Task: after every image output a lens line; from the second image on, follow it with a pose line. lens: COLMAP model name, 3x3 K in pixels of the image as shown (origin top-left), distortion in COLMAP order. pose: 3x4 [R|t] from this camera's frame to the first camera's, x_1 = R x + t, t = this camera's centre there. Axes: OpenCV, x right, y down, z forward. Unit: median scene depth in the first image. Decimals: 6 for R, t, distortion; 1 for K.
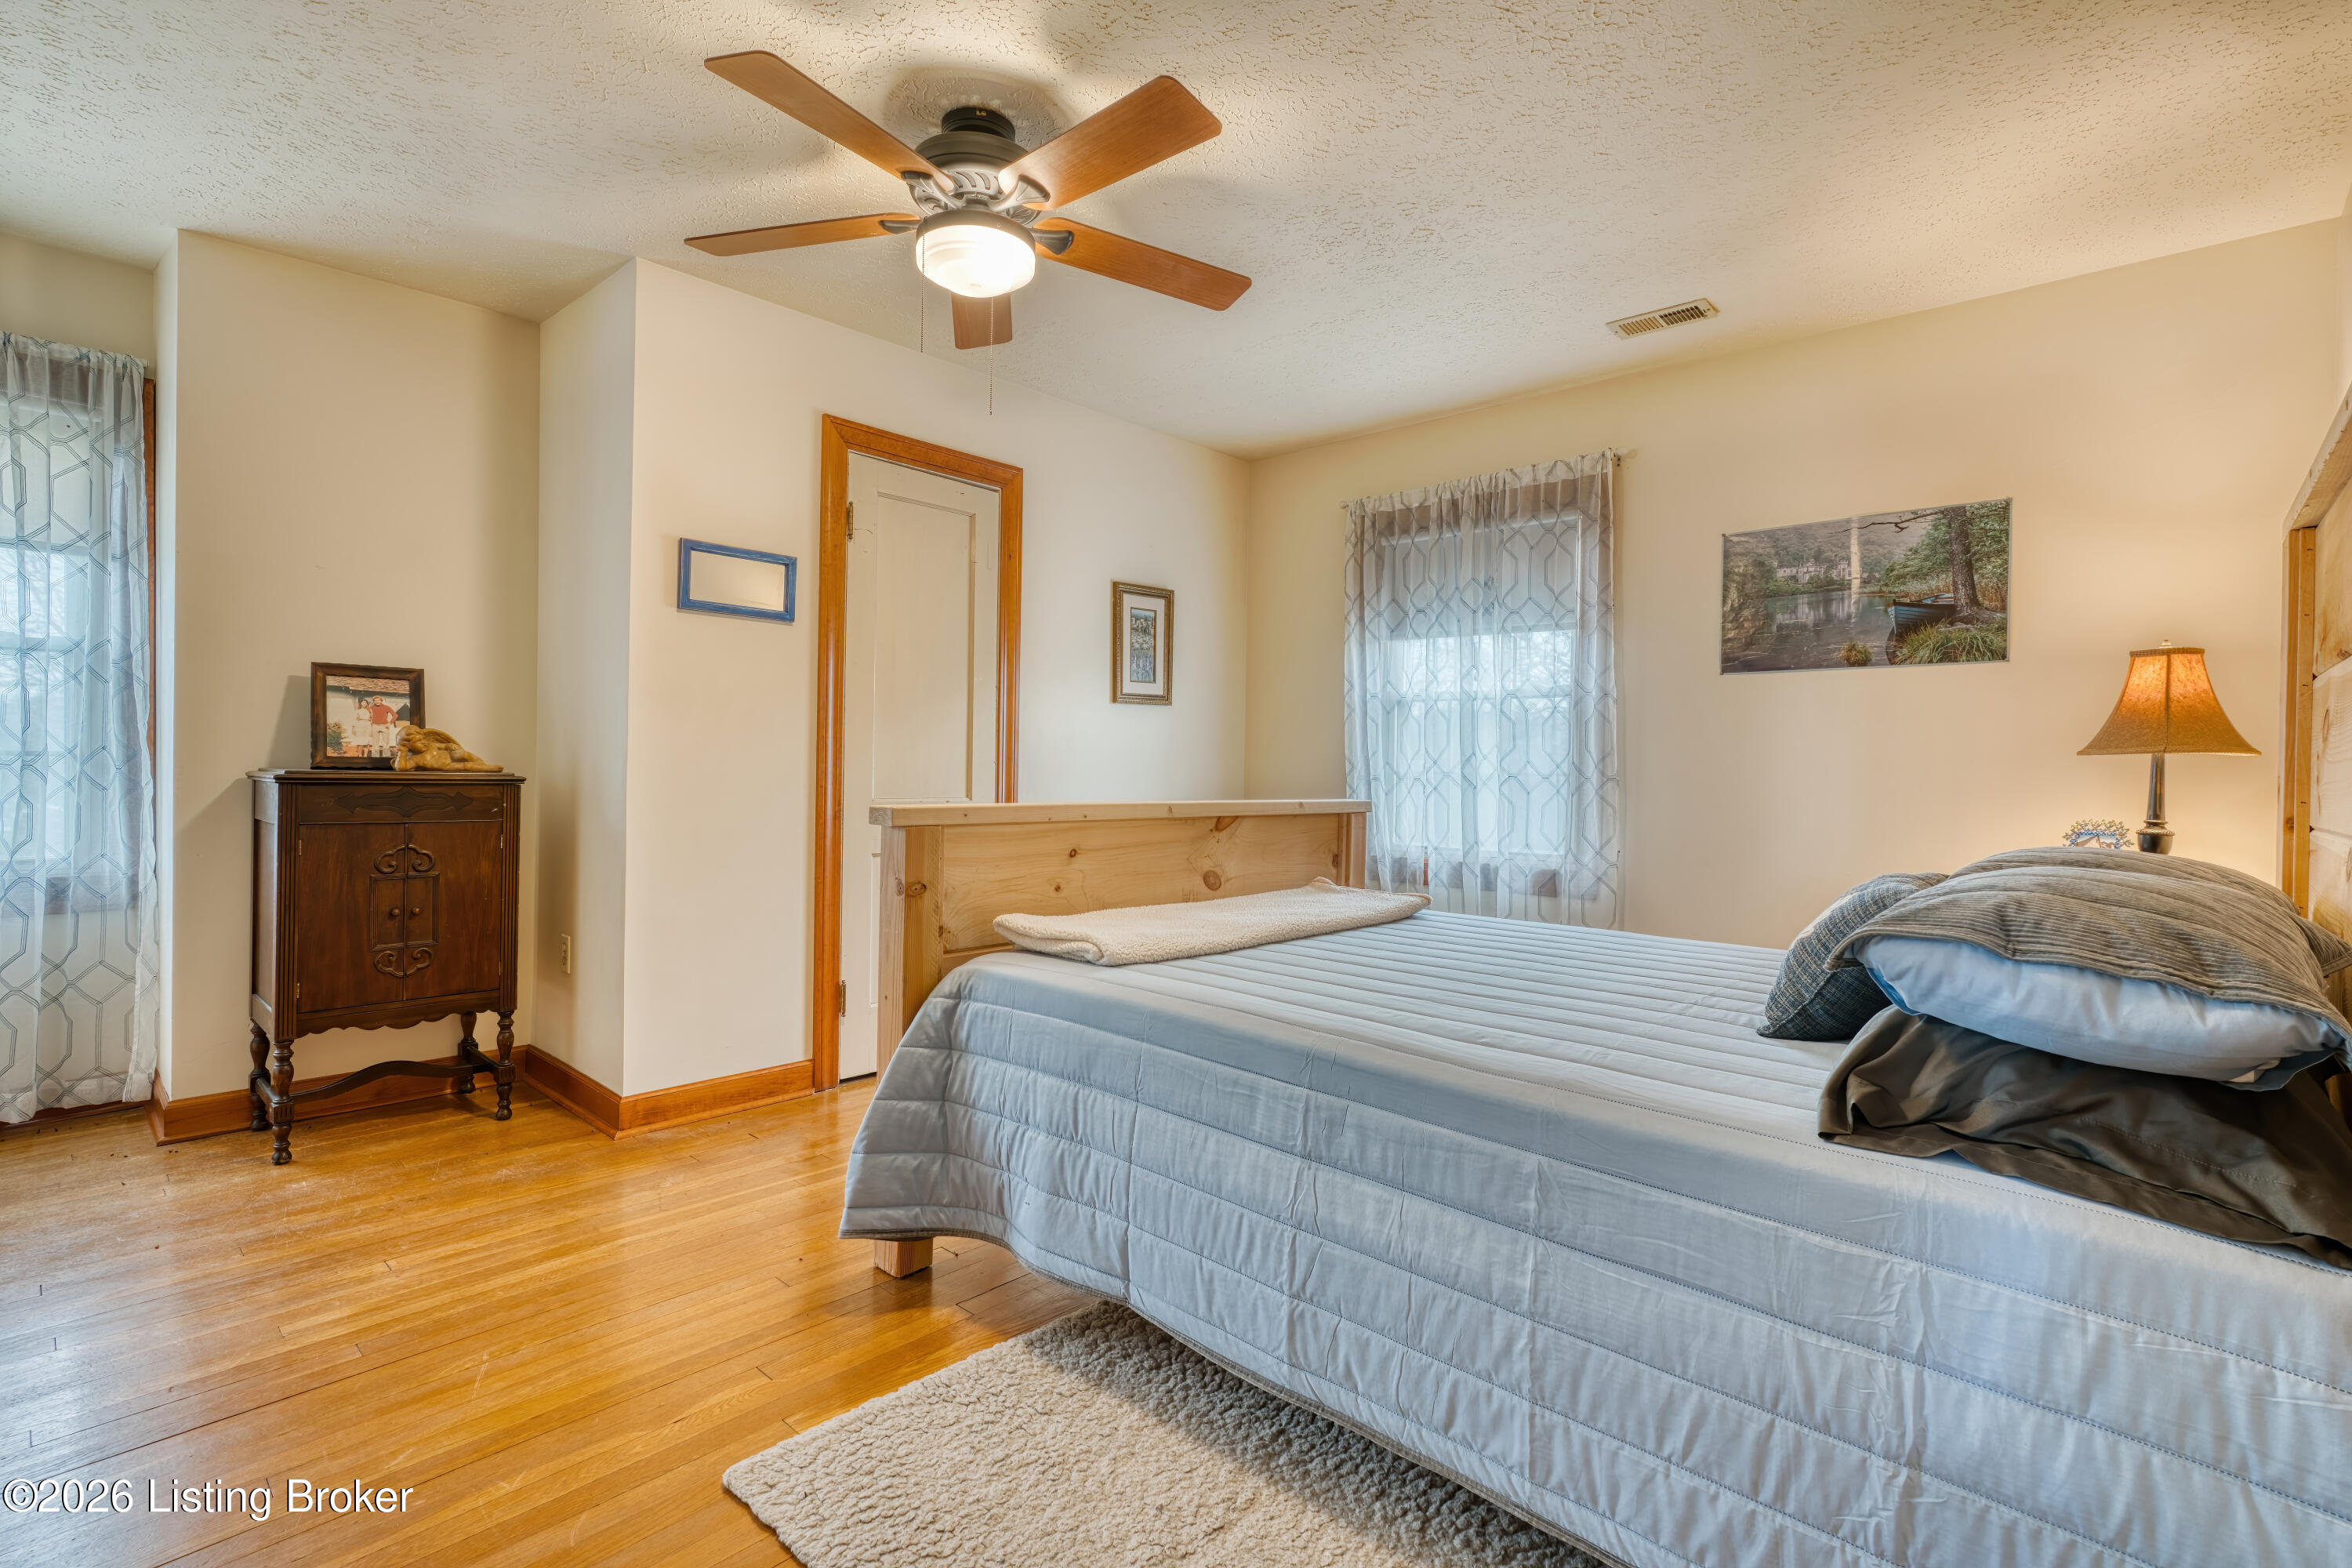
lens RADIAL K [[1079.1, 0, 1174.8], [0, 1079.1, 778.3], [0, 0, 1]] dist [-0.011332, 0.003566]
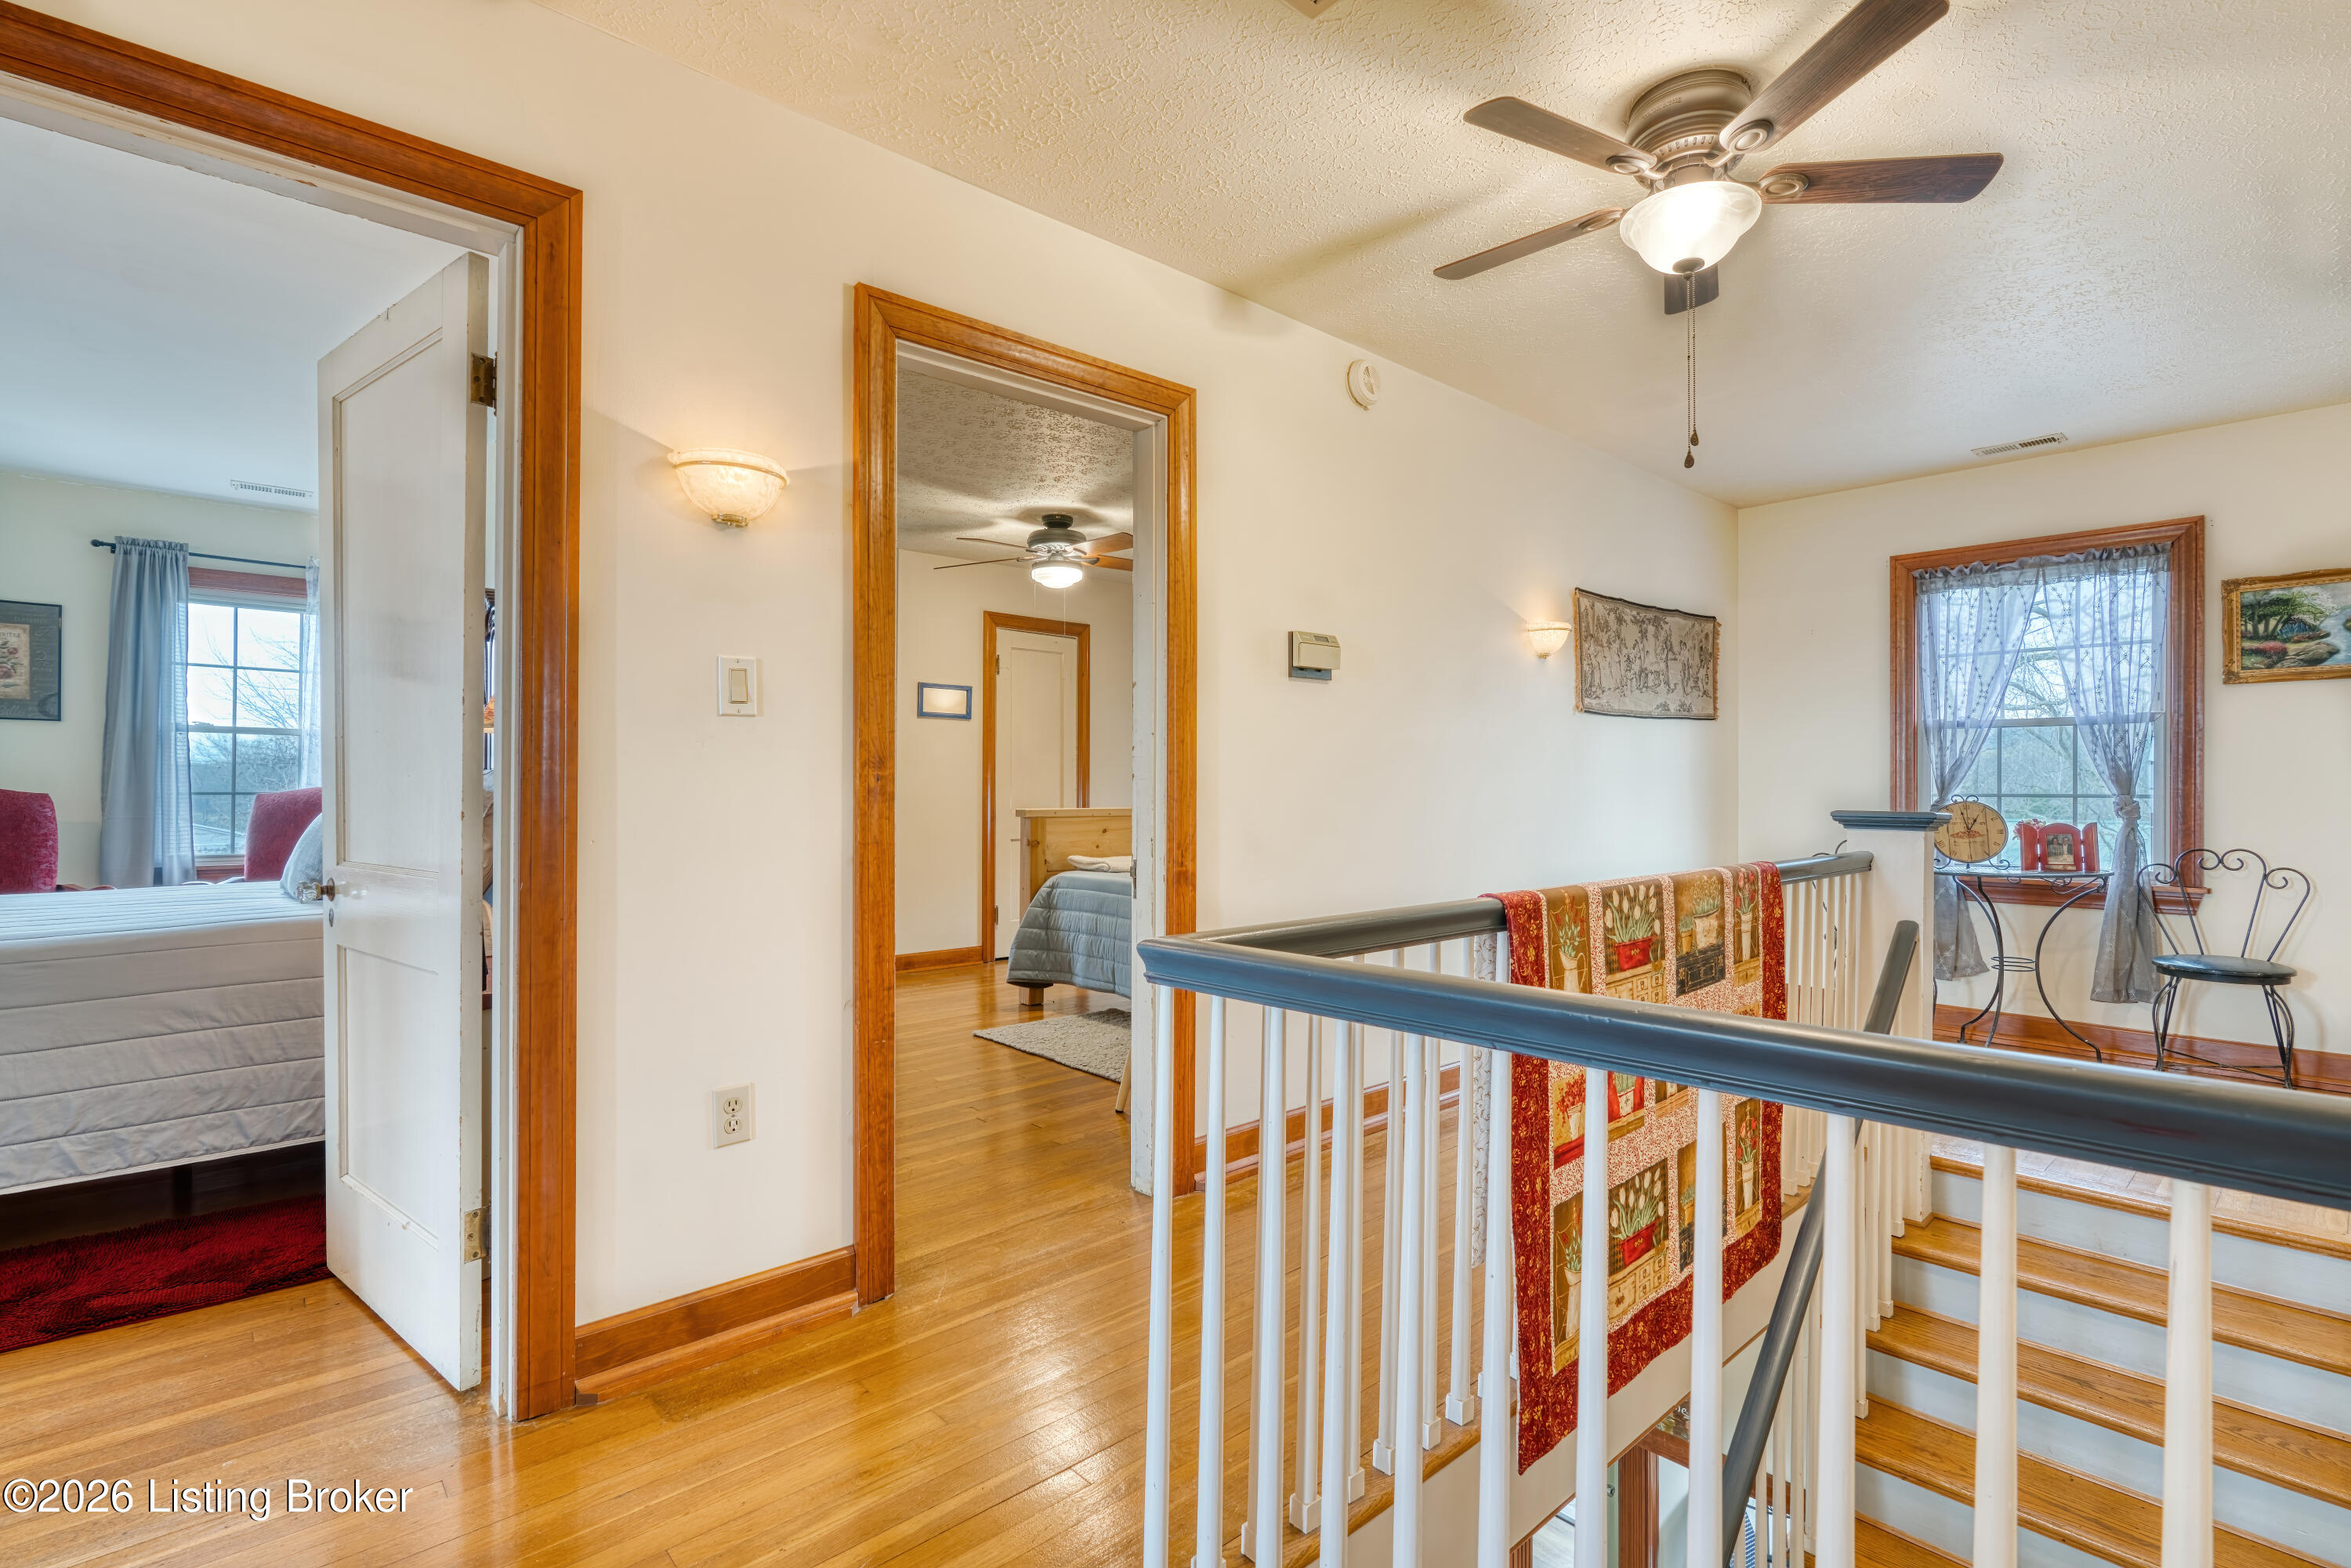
lens RADIAL K [[1078.6, 0, 1172.5], [0, 1078.6, 786.7], [0, 0, 1]] dist [-0.011332, 0.003566]
pose [[0.994782, -0.014534, -0.100979, 0.300449], [0.013105, 0.999805, -0.014798, 0.015560], [0.101174, 0.013397, 0.994779, -1.322683]]
